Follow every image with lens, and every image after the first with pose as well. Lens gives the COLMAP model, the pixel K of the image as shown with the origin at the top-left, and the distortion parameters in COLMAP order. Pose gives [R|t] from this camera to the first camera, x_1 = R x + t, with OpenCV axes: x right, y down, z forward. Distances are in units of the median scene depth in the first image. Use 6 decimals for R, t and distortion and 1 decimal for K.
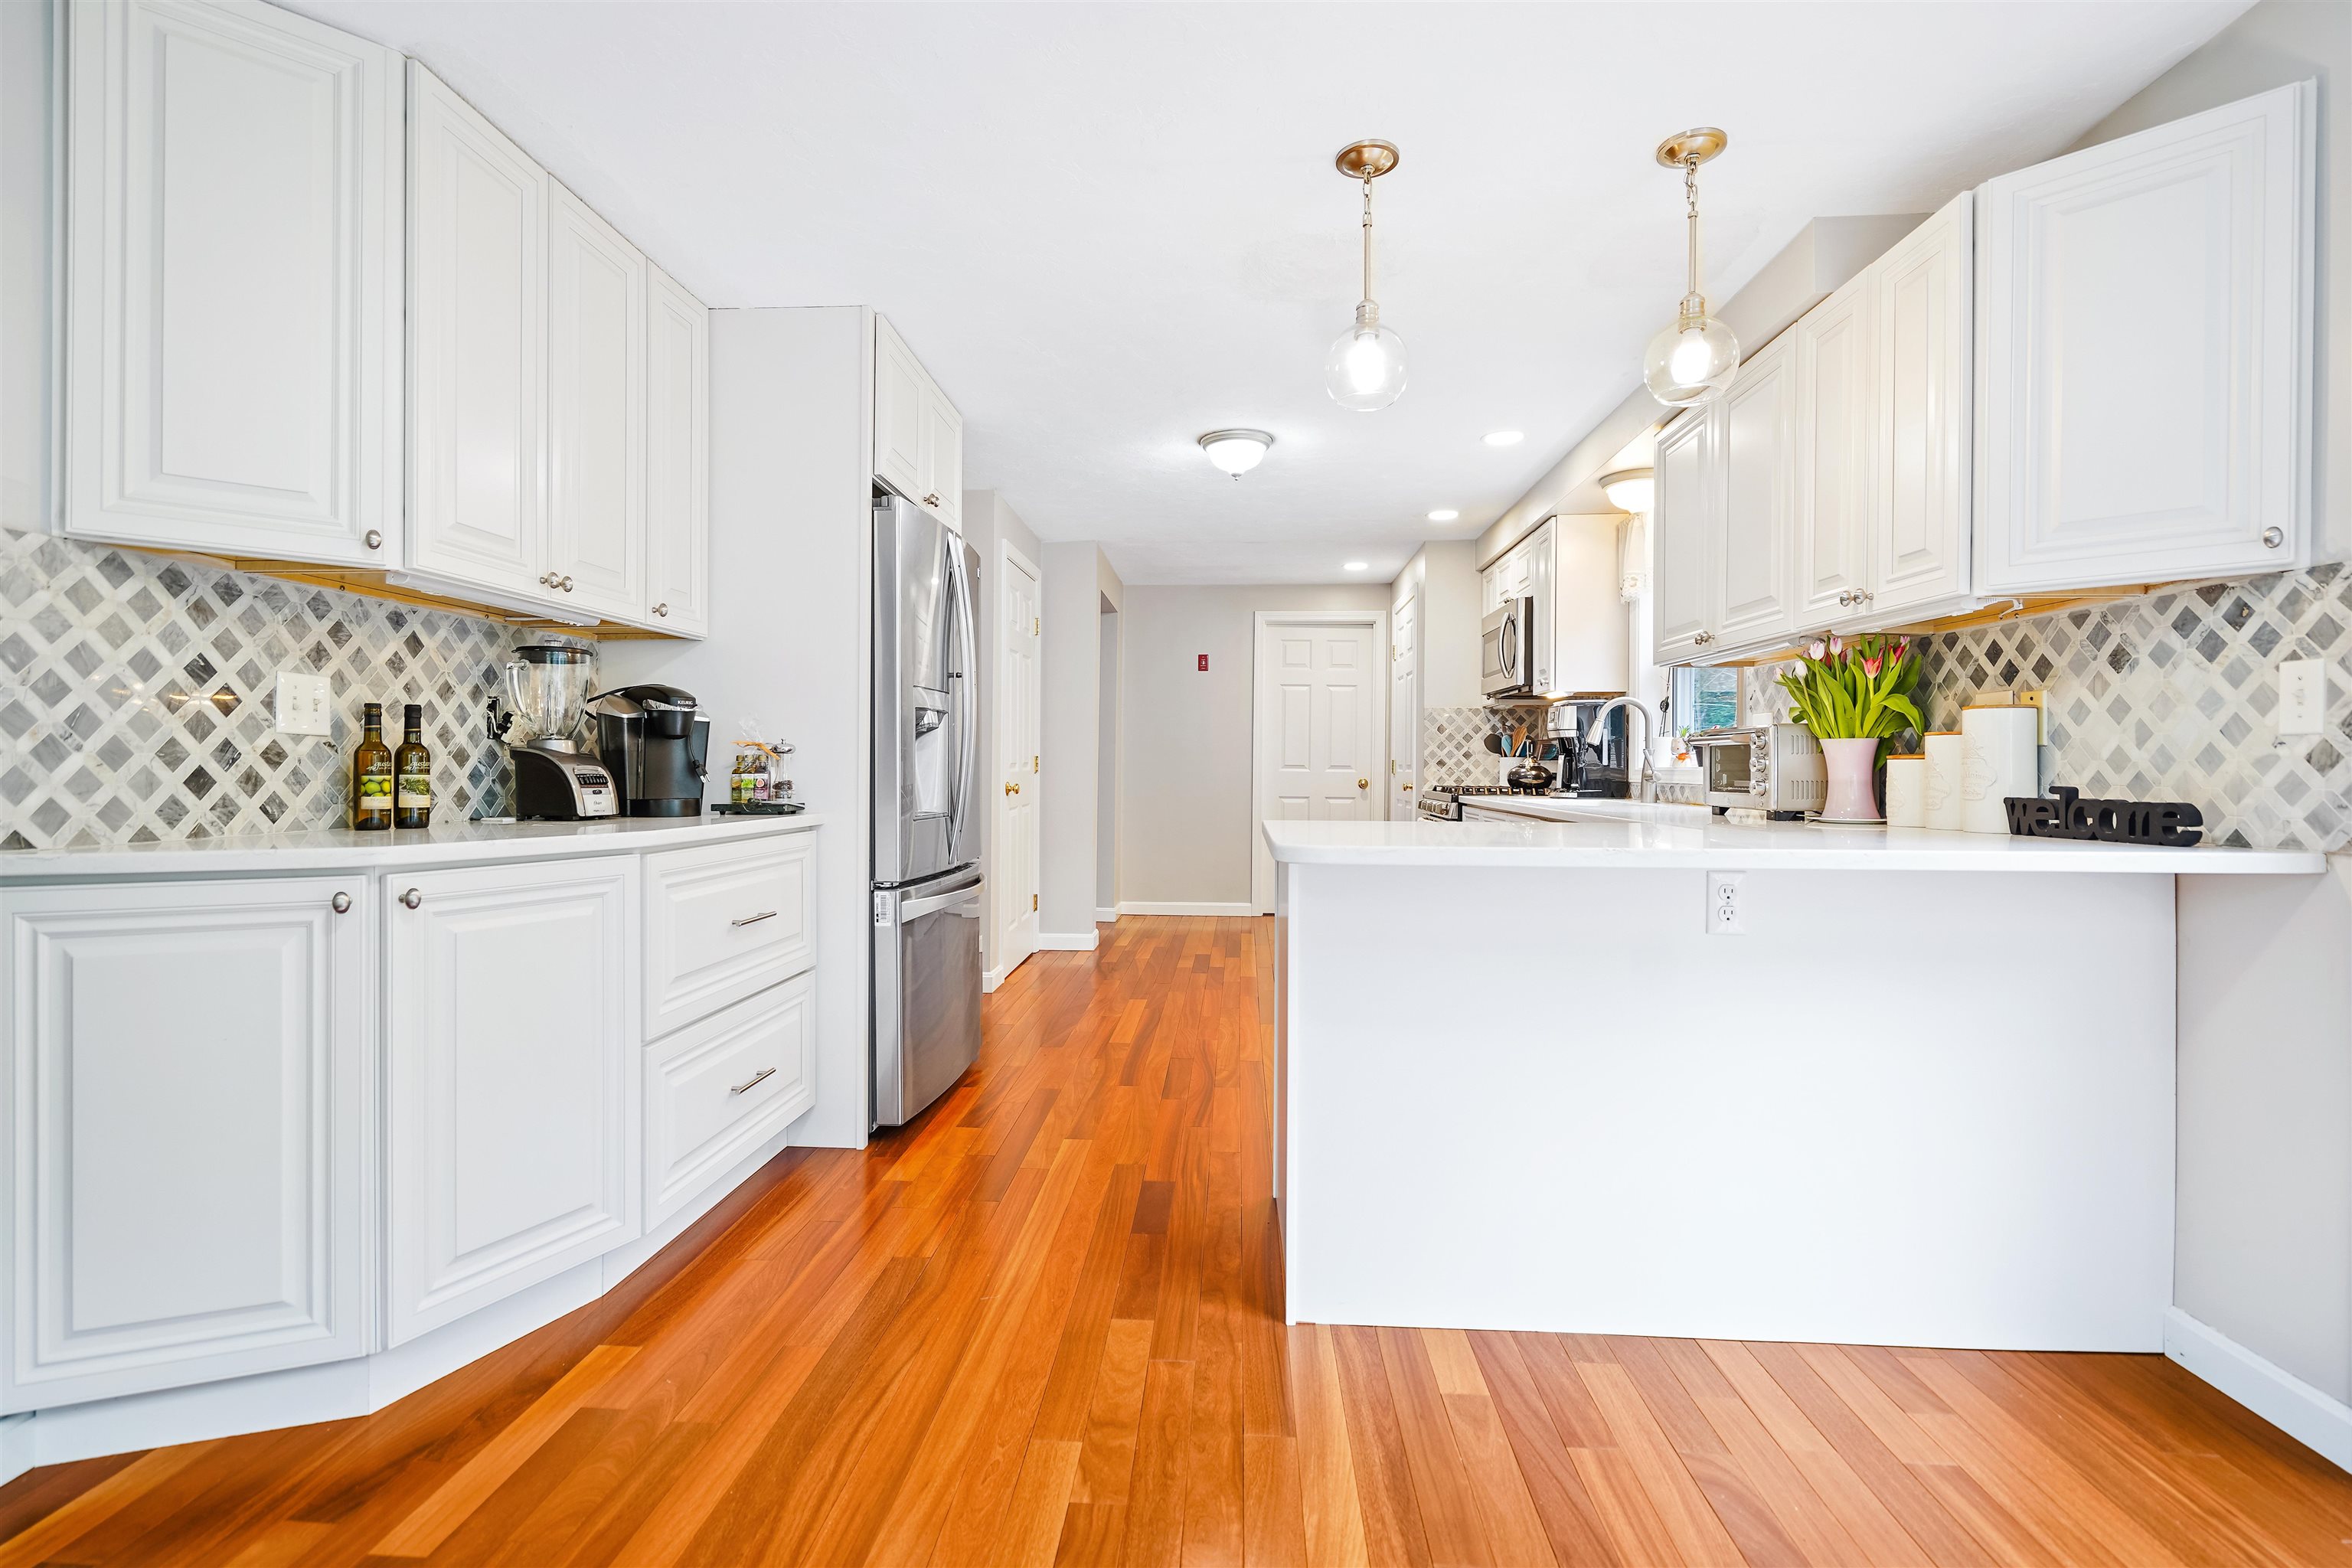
lens RADIAL K [[1094.3, 0, 1175.8], [0, 1094.3, 773.8], [0, 0, 1]] dist [-0.003558, -0.000329]
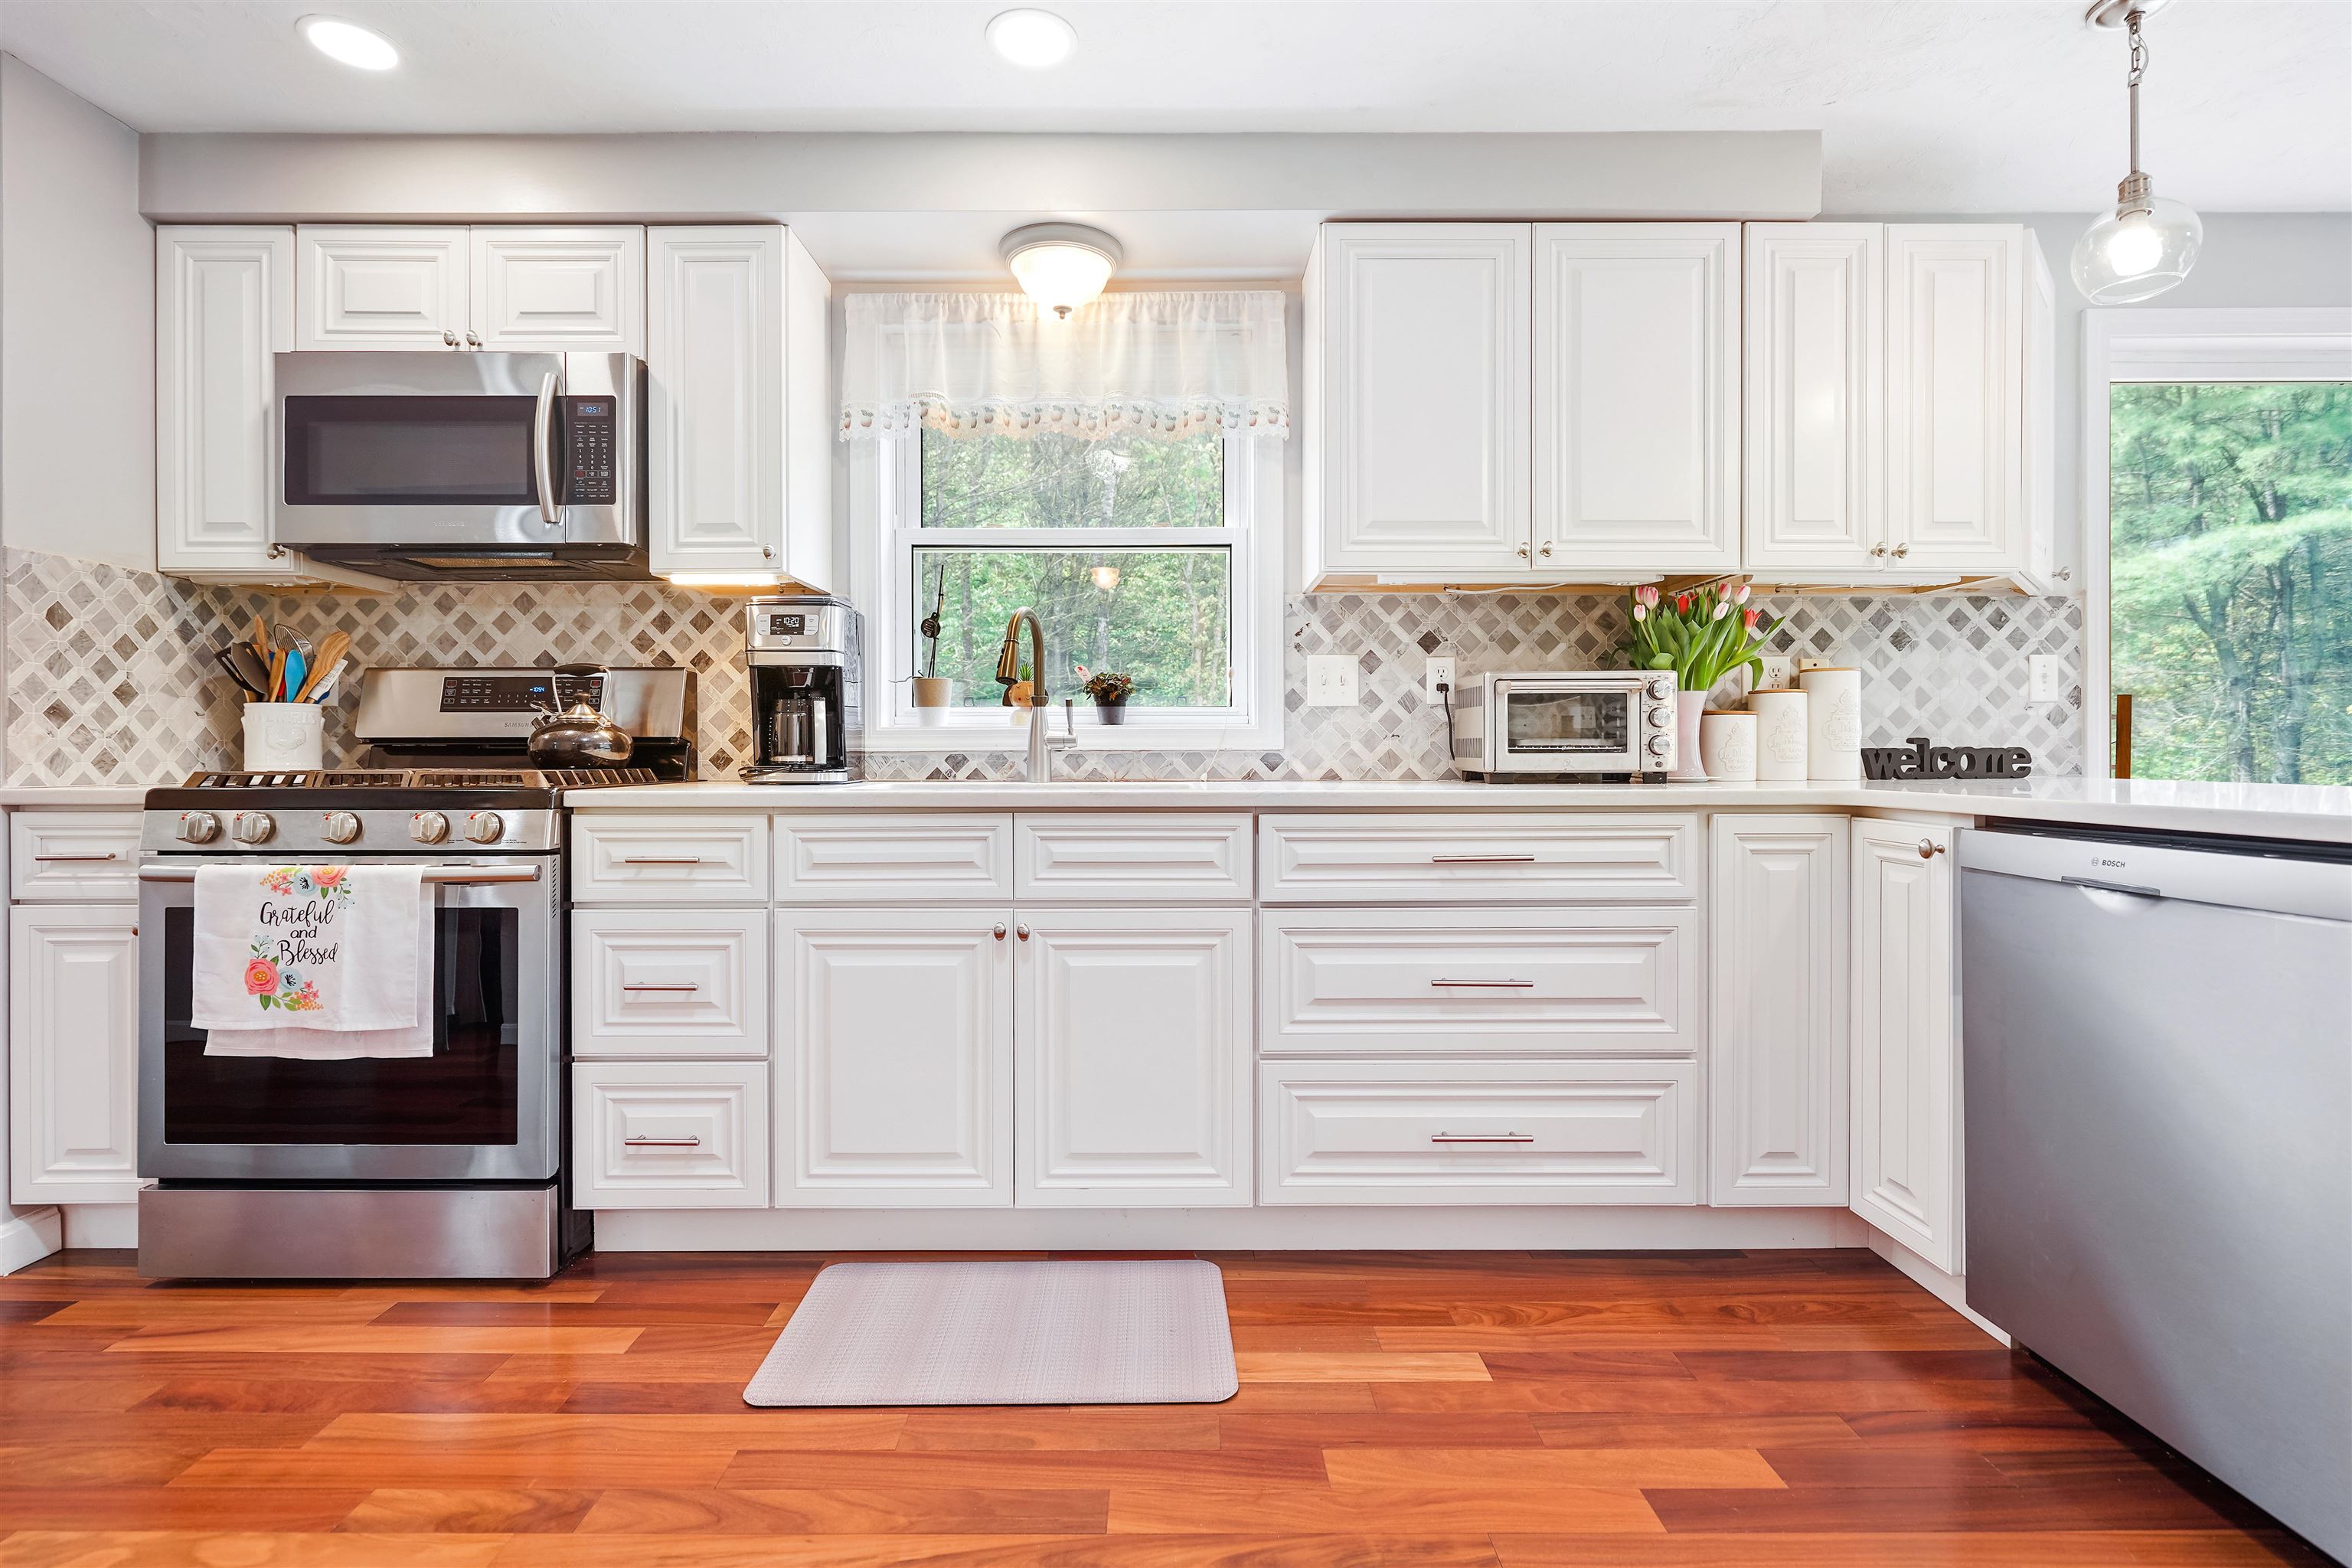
lens RADIAL K [[1094.3, 0, 1169.8], [0, 1094.3, 764.3], [0, 0, 1]] dist [-0.003558, -0.000329]
pose [[-0.058411, -0.014071, 0.998193, -0.392337], [0.009318, 0.999849, 0.014640, 0.016045], [-0.998249, 0.010157, -0.058271, 1.973979]]
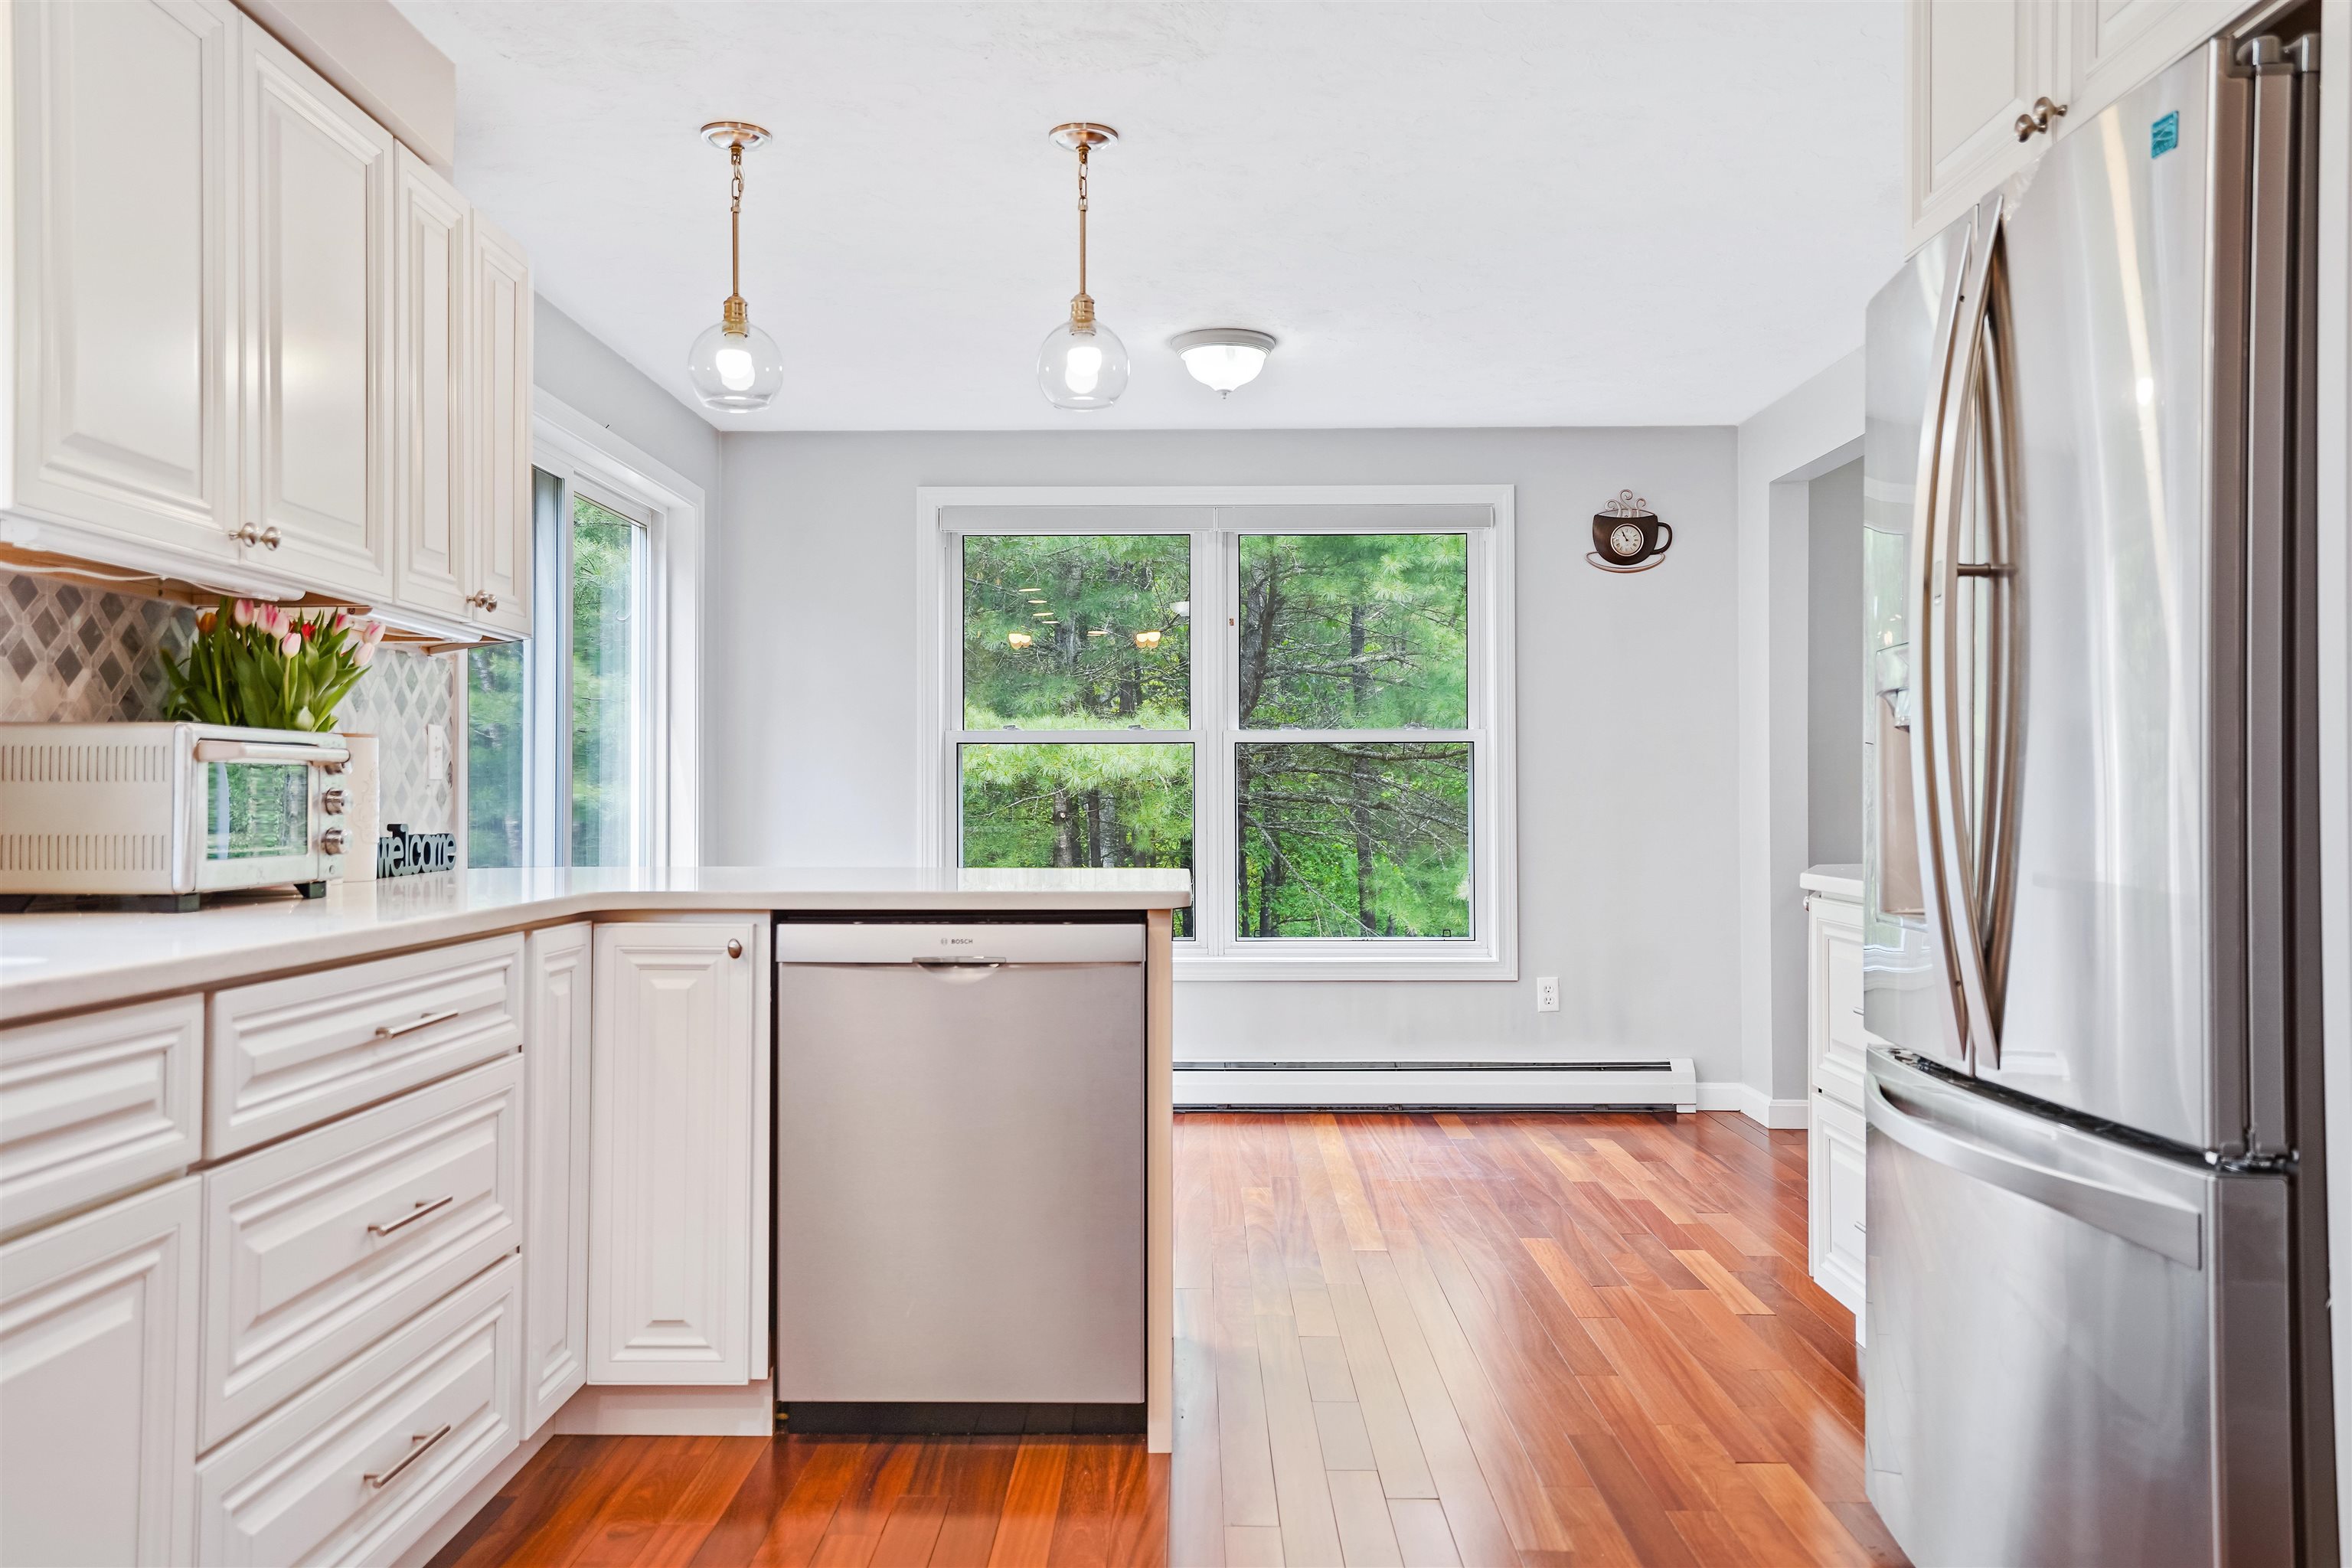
lens RADIAL K [[1751.8, 0, 1172.9], [0, 1751.8, 782.1], [0, 0, 1]] dist [0.007635, 0.001629]
pose [[-0.998952, -0.002187, -0.045727, 0.208186], [-0.001995, 0.999989, -0.004242, -0.024031], [0.045736, -0.004146, -0.998945, 2.738154]]
